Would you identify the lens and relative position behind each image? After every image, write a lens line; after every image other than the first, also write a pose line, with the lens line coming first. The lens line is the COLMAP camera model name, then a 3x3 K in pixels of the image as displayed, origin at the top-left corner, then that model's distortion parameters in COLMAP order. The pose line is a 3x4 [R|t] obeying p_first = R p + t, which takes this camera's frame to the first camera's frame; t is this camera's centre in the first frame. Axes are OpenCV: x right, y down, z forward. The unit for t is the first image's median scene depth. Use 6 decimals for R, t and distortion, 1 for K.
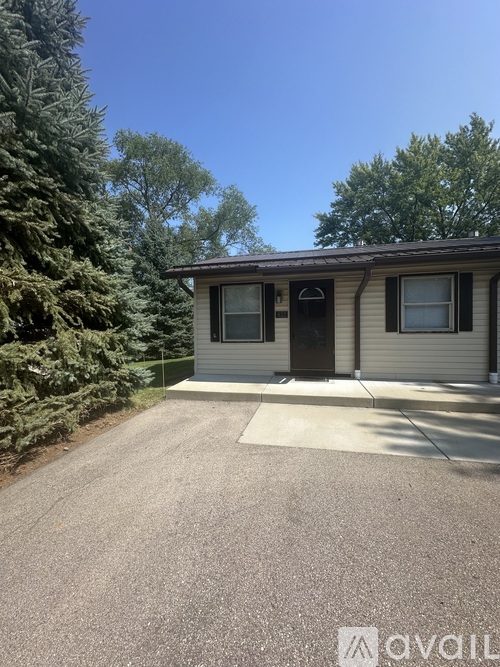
lens RADIAL K [[264.7, 0, 250.9], [0, 264.7, 333.7], [0, 0, 1]] dist [0.000308, 0.000257]
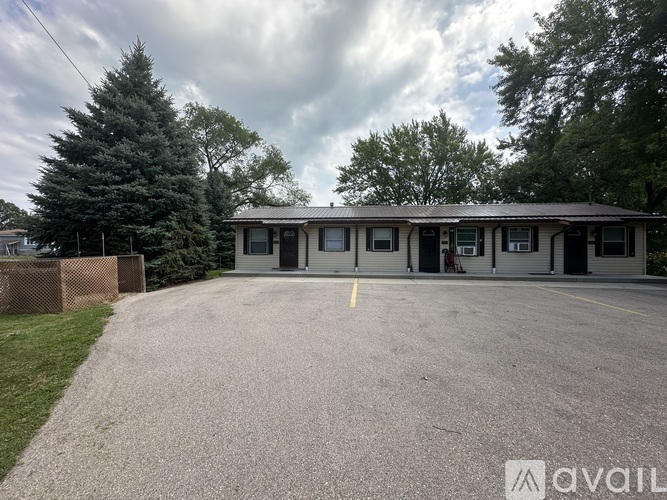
lens RADIAL K [[264.7, 0, 331.7], [0, 264.7, 246.8], [0, 0, 1]] dist [0.000308, 0.000257]
pose [[0.994796, 0.023349, 0.099177, 0.339849], [-0.018787, 0.998733, -0.046694, 0.055473], [-0.100142, 0.044588, 0.993974, -1.177495]]
